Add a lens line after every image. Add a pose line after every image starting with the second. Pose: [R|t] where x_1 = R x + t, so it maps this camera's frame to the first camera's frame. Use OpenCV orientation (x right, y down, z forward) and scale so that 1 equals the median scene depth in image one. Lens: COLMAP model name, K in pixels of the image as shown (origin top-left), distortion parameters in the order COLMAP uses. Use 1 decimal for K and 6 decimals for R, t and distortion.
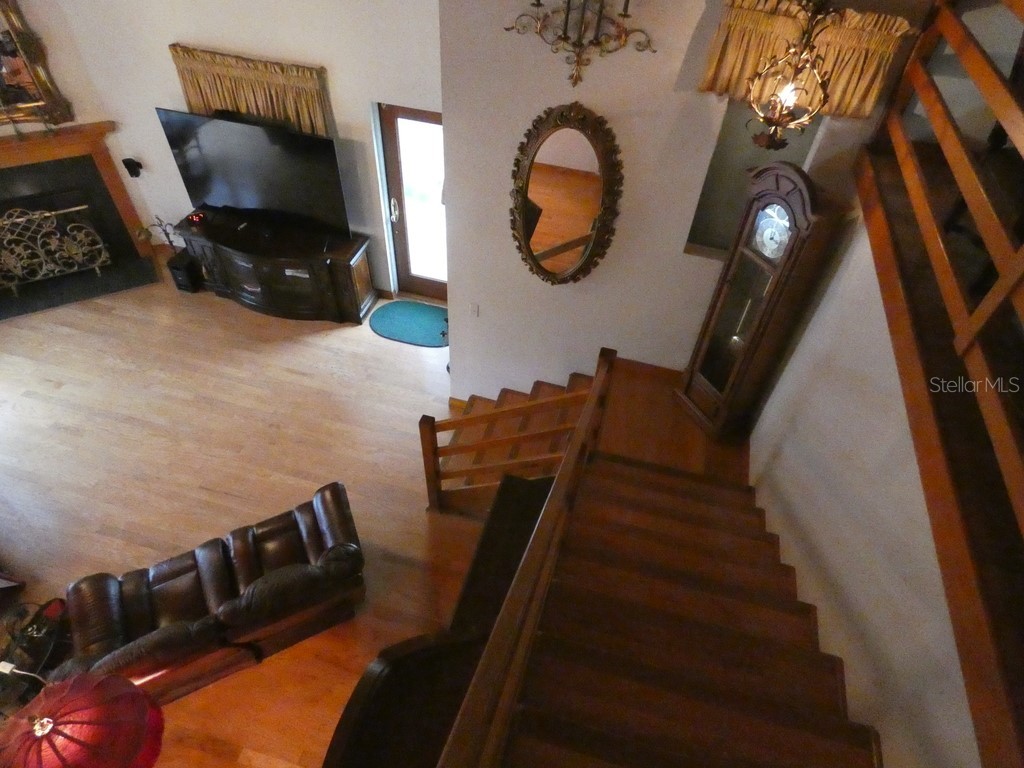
lens RADIAL K [[608.7, 0, 515.1], [0, 608.7, 377.5], [0, 0, 1]] dist [0.000811, 0.001086]
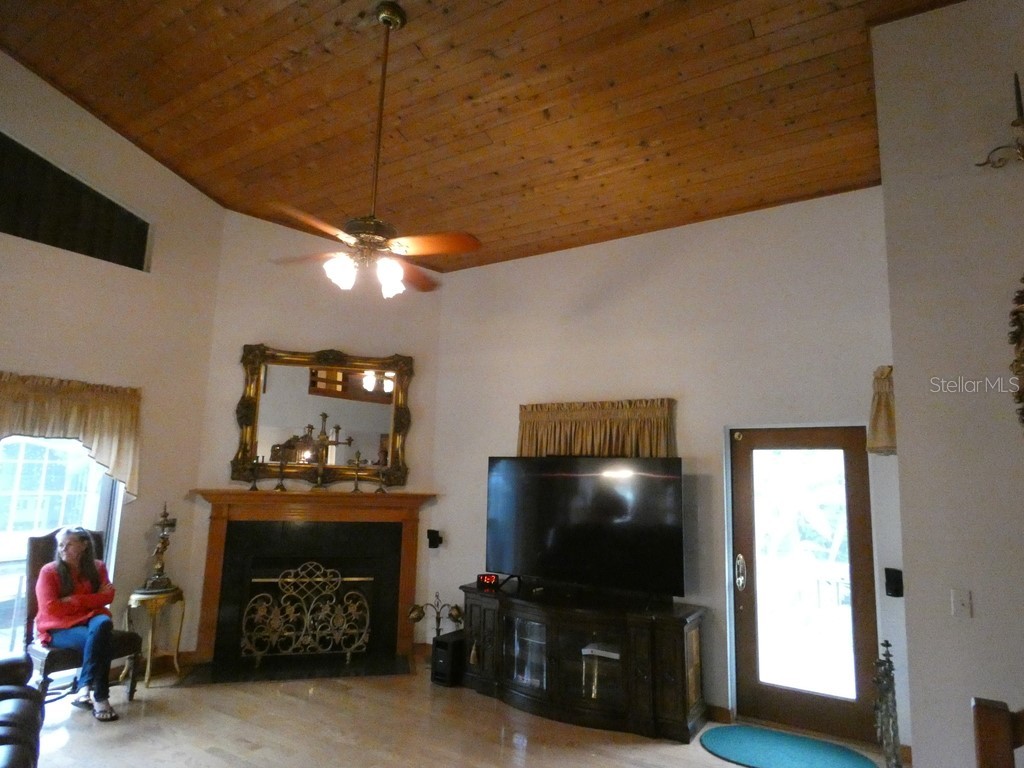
lens RADIAL K [[604.9, 0, 516.5], [0, 604.9, 379.9], [0, 0, 1]] dist [-0.004138, -0.001427]
pose [[0.953690, -0.068694, -0.292842, -0.254079], [-0.201318, 0.577587, -0.791116, 0.266251], [0.223486, 0.813433, 0.537010, 0.382271]]
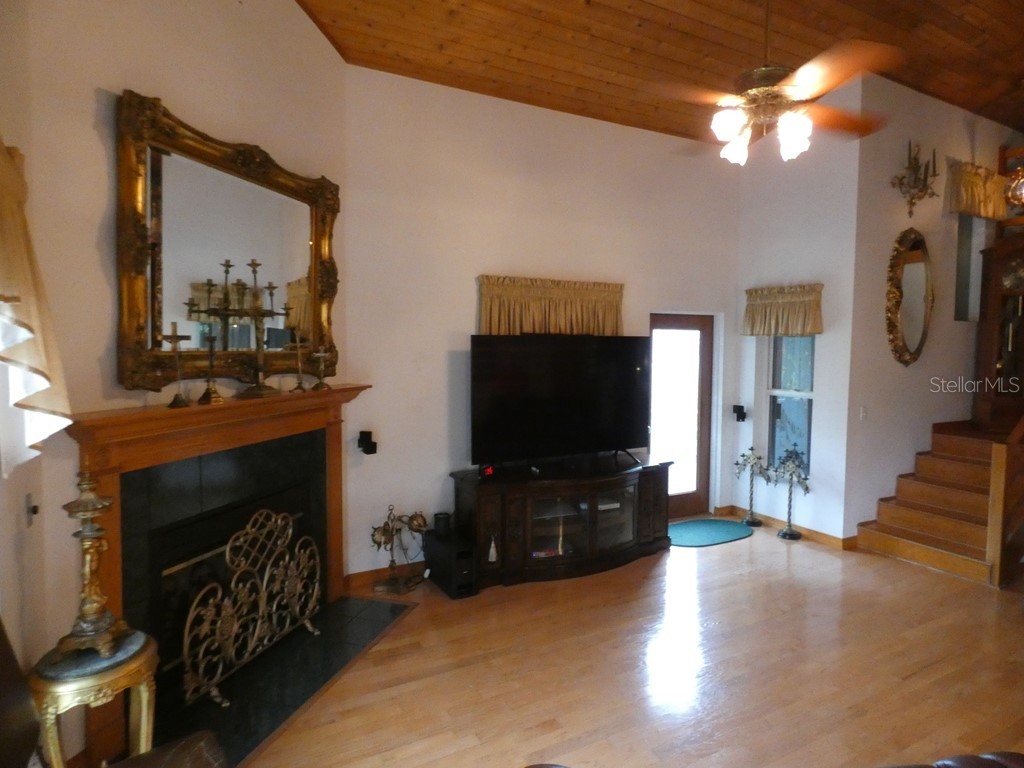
lens RADIAL K [[595.1, 0, 501.6], [0, 595.1, 385.8], [0, 0, 1]] dist [-0.042278, -0.001355]
pose [[0.737417, -0.091502, 0.669211, -1.140520], [0.506737, 0.730023, -0.458566, 0.006557], [-0.446580, 0.677269, 0.584699, 0.559254]]
